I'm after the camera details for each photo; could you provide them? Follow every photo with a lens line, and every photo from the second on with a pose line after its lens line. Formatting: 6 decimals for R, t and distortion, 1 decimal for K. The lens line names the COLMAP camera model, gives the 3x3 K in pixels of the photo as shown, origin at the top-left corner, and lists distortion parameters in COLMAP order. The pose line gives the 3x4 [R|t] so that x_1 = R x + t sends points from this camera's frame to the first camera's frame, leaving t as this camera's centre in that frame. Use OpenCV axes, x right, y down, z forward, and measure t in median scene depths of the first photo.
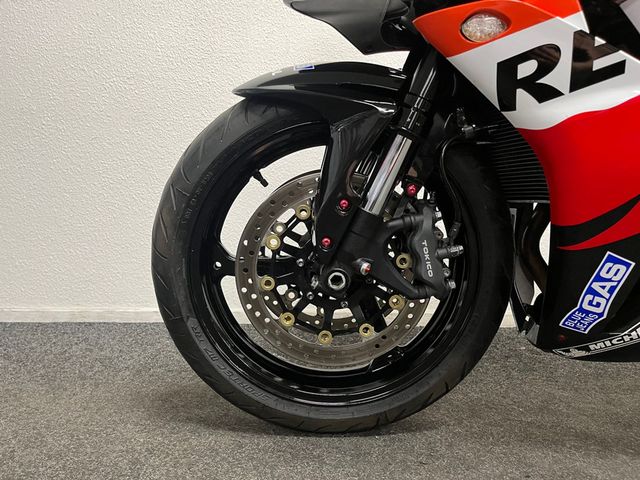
lens RADIAL K [[518.7, 0, 320.0], [0, 518.7, 240.0], [0, 0, 1]] dist [0.087536, -0.139167]
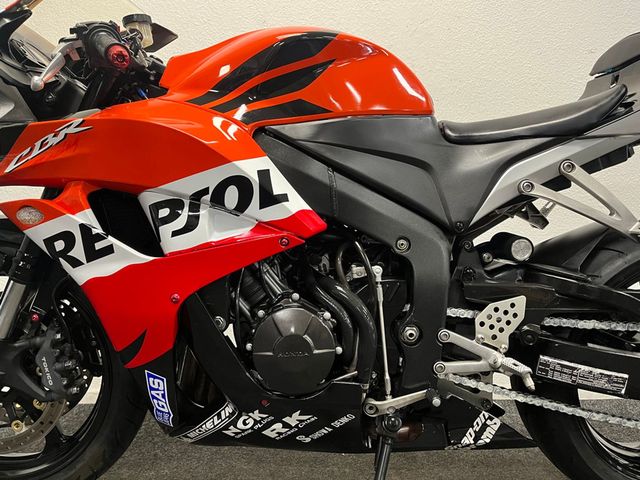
lens RADIAL K [[518.7, 0, 320.0], [0, 518.7, 240.0], [0, 0, 1]] dist [0.087536, -0.139167]
pose [[0.998860, -0.003656, 0.047586, 0.788005], [0.007767, 0.996220, -0.086513, -0.162628], [-0.047090, 0.086784, 0.995114, -0.342940]]
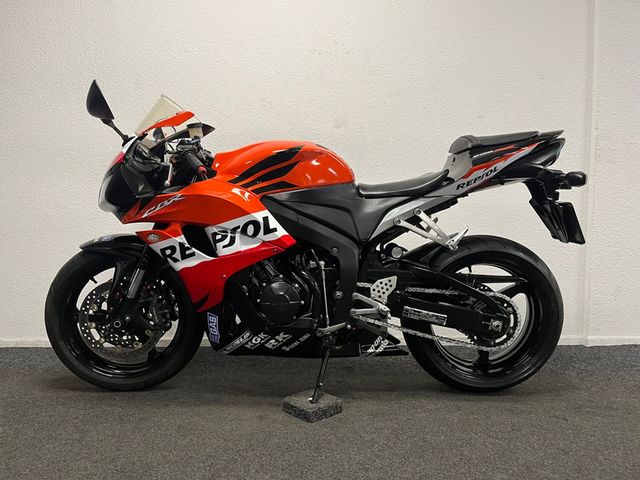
lens RADIAL K [[518.7, 0, 320.0], [0, 518.7, 240.0], [0, 0, 1]] dist [0.087536, -0.139167]
pose [[0.998635, -0.005288, 0.051970, 0.842275], [0.008364, 0.998214, -0.059150, -0.162289], [-0.051564, 0.059503, 0.996895, -1.530871]]
